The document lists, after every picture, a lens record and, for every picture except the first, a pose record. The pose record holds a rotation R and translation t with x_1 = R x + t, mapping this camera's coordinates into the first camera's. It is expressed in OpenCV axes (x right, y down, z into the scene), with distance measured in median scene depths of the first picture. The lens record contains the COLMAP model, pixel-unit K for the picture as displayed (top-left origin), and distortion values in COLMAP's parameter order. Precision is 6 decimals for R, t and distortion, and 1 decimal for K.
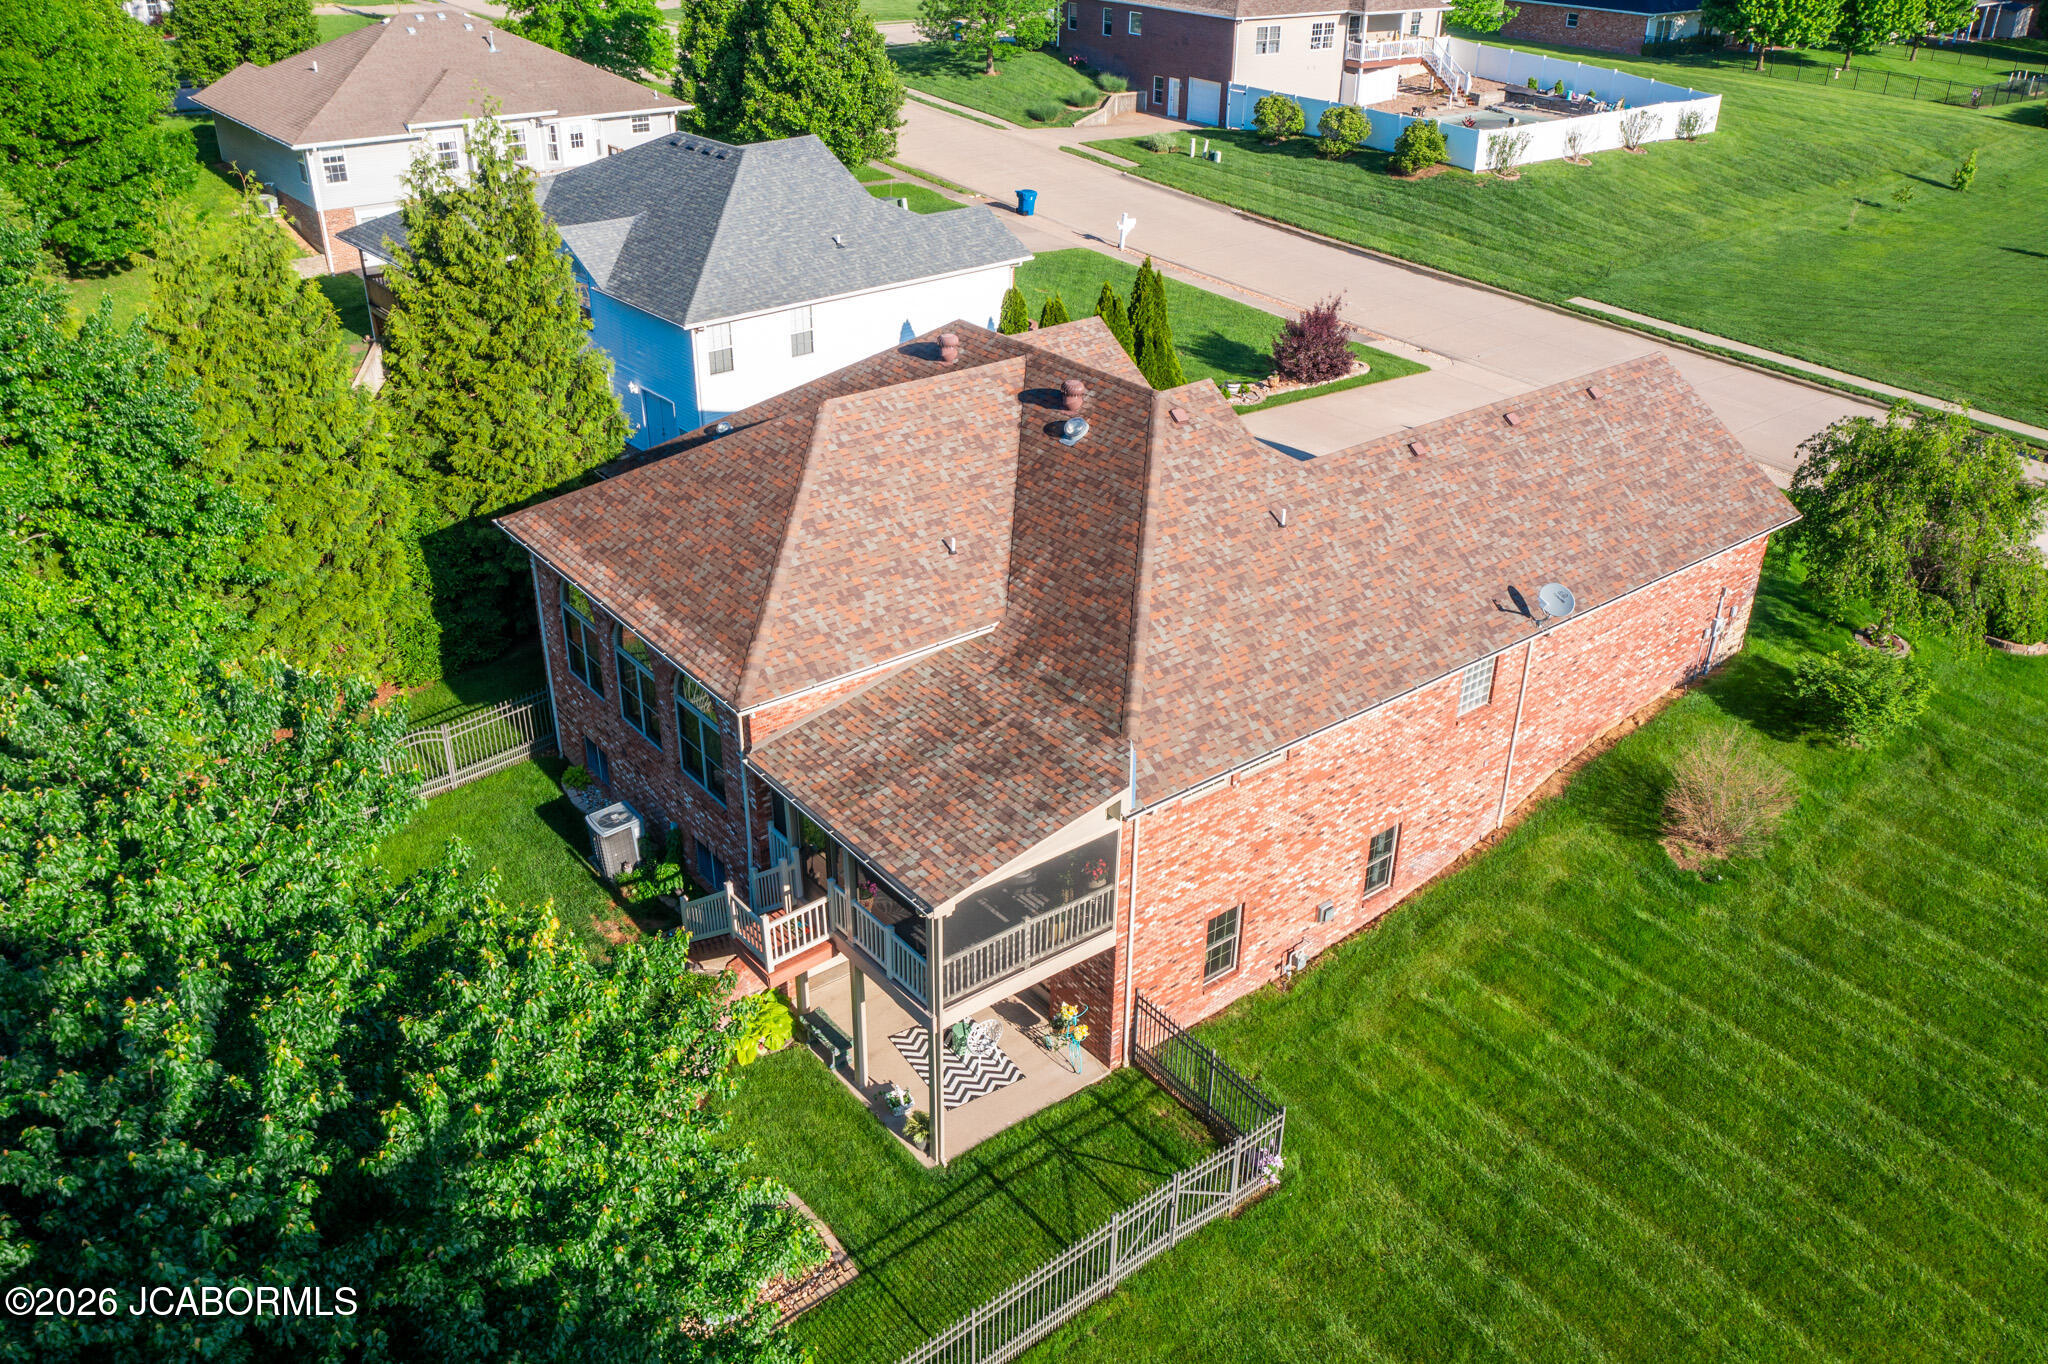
lens RADIAL K [[1602.0, 0, 1019.9], [0, 1602.0, 676.1], [0, 0, 1]] dist [-0.020126, 0.009571]
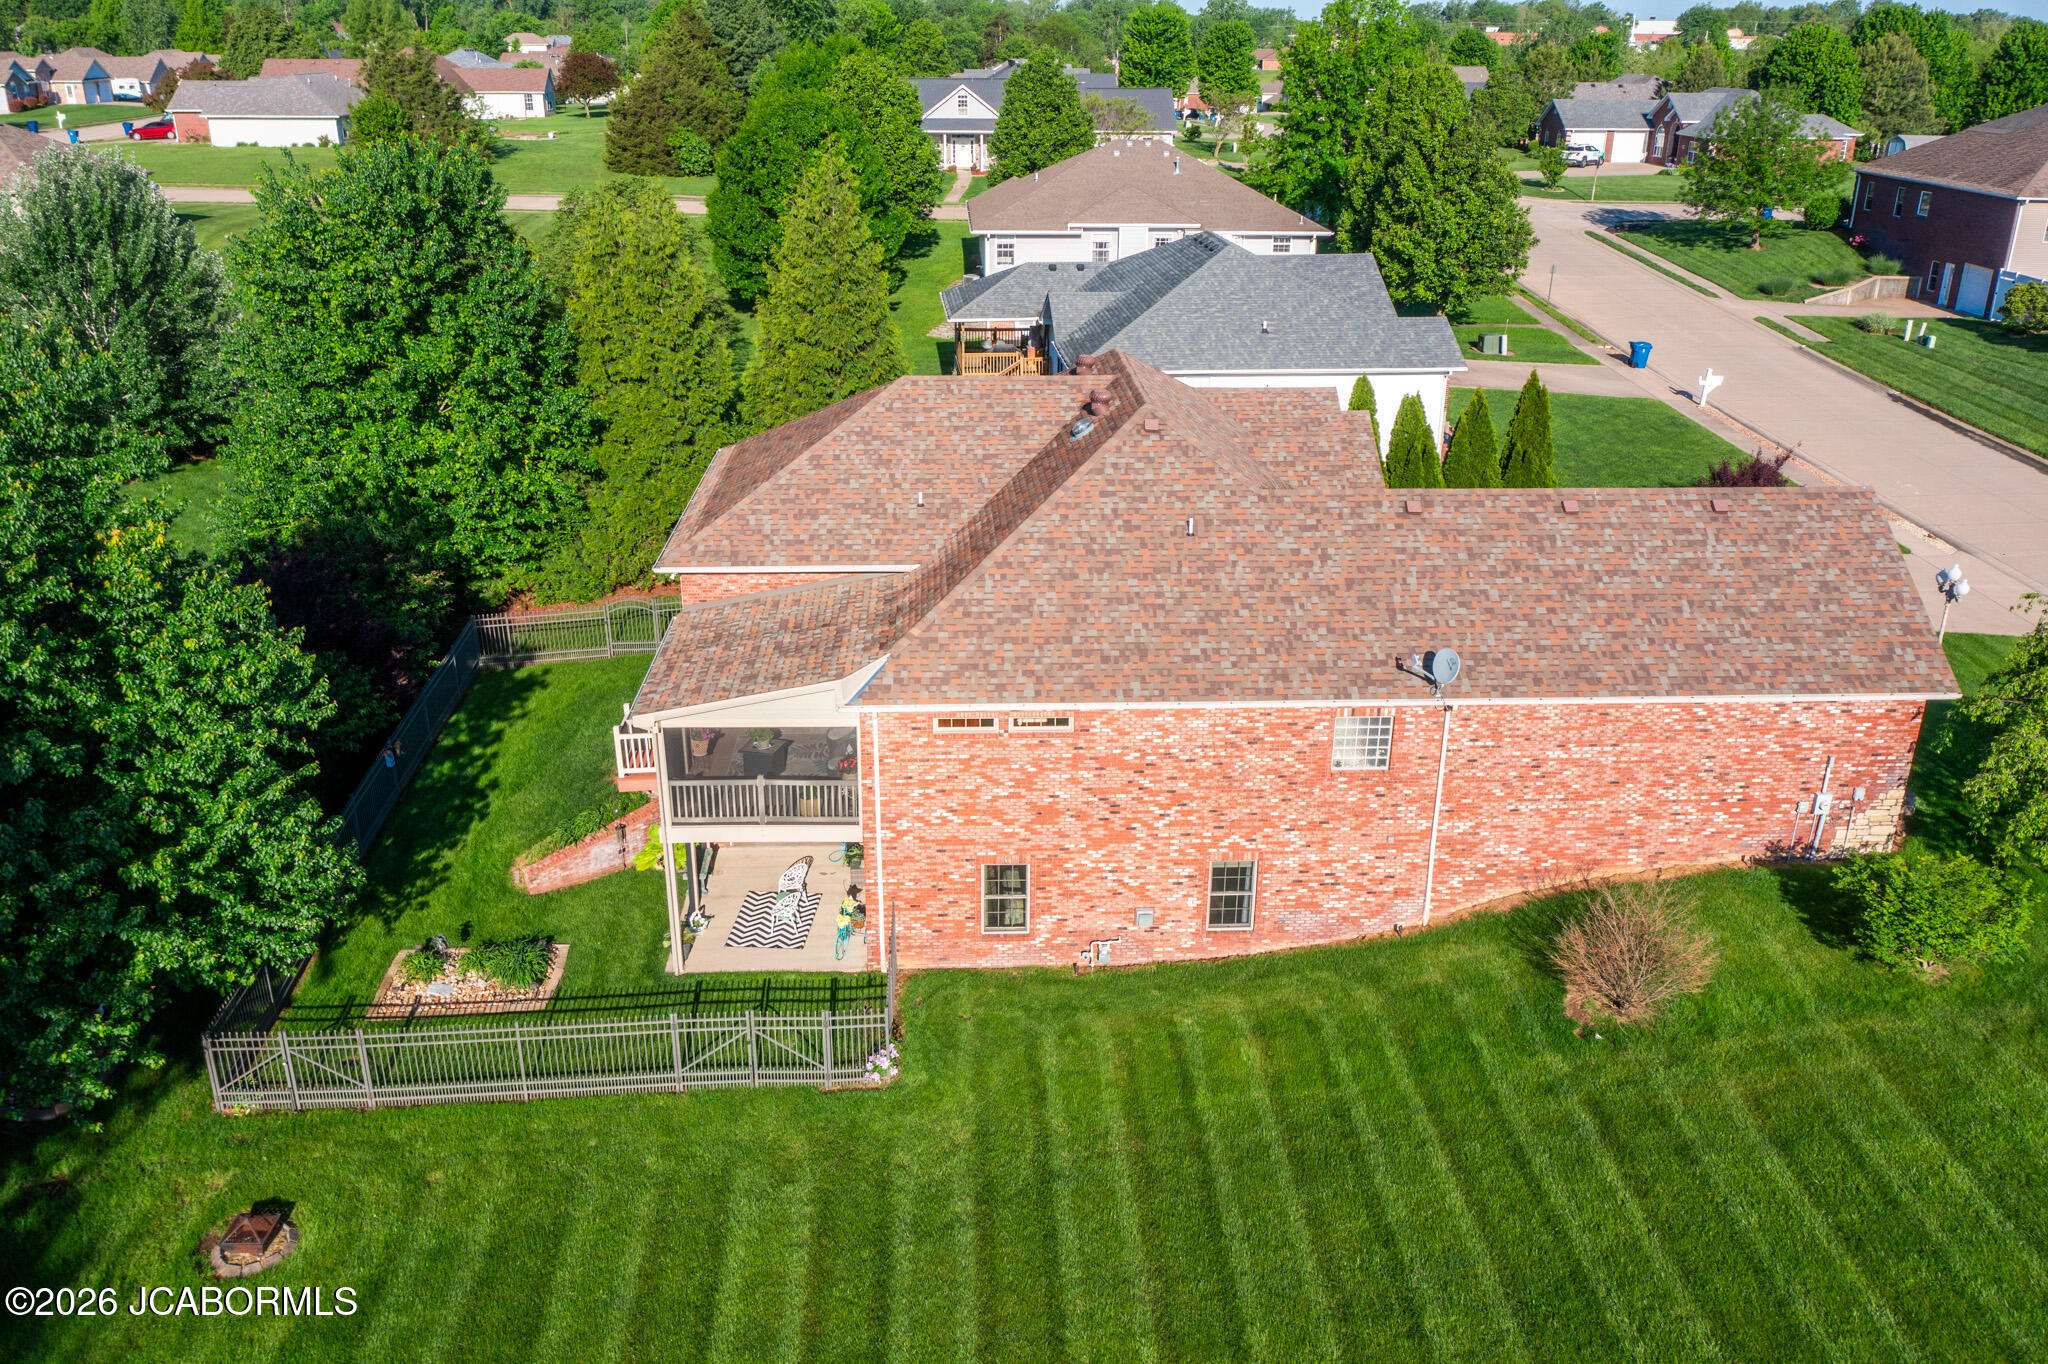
lens RADIAL K [[1602.0, 0, 1027.9], [0, 1602.0, 681.3], [0, 0, 1]] dist [-0.020126, 0.009571]
pose [[0.810293, 0.214156, -0.545493, 0.535722], [-0.275163, 0.960881, -0.031503, 0.046923], [0.517408, 0.175626, 0.837523, 0.081370]]
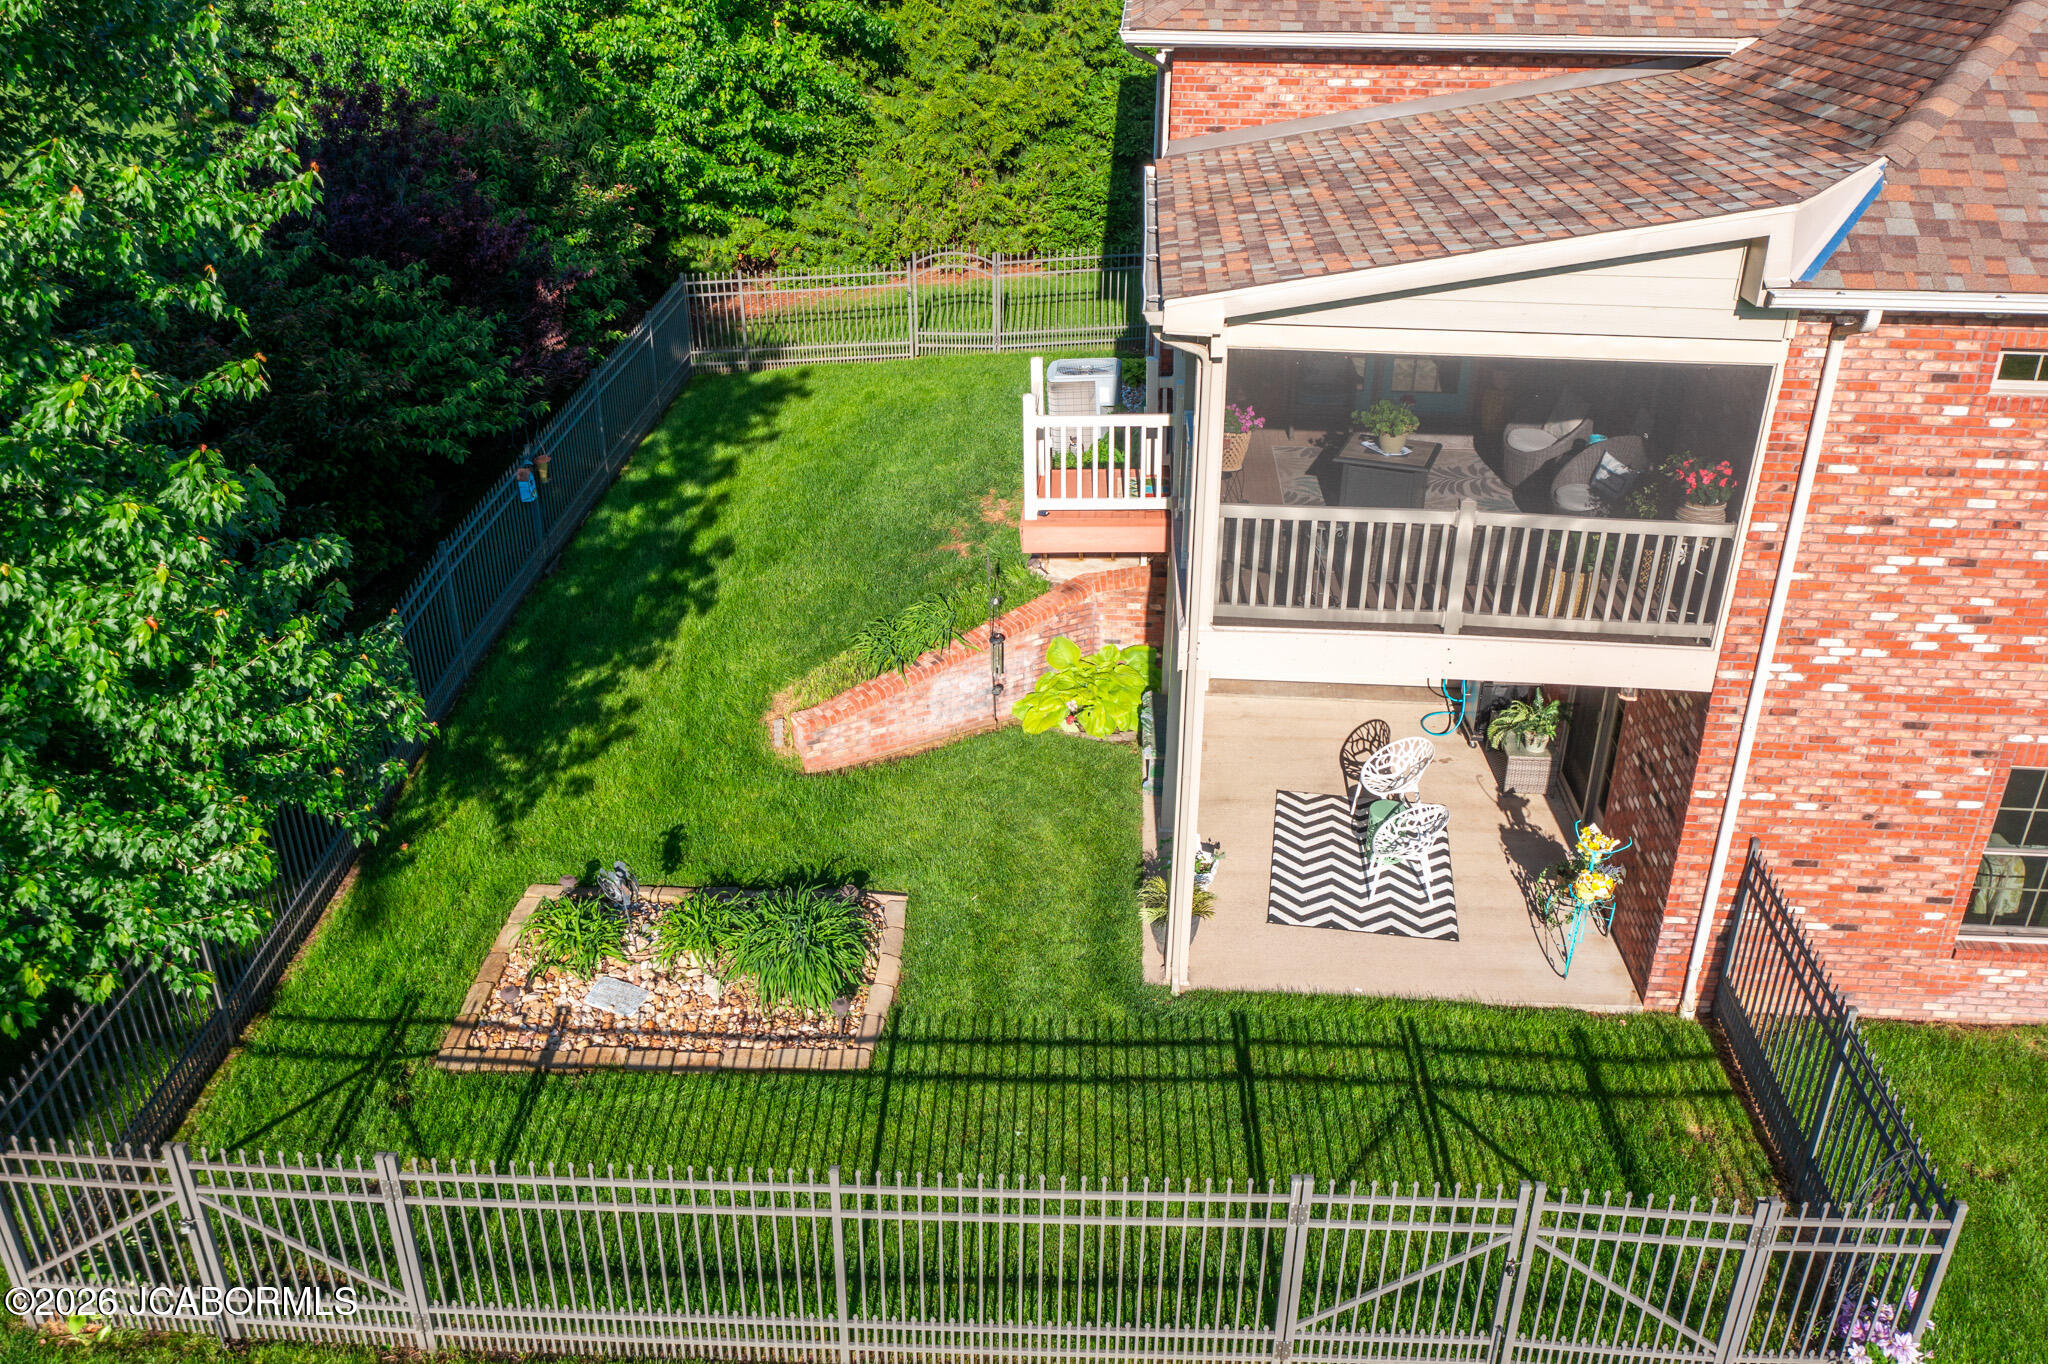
lens RADIAL K [[1602.0, 0, 1030.0], [0, 1602.0, 670.2], [0, 0, 1]] dist [-0.020126, 0.009571]
pose [[0.741787, 0.292650, -0.603413, 0.129686], [-0.316199, 0.946097, 0.070139, 0.138403], [0.591414, 0.138770, 0.794338, 0.411033]]
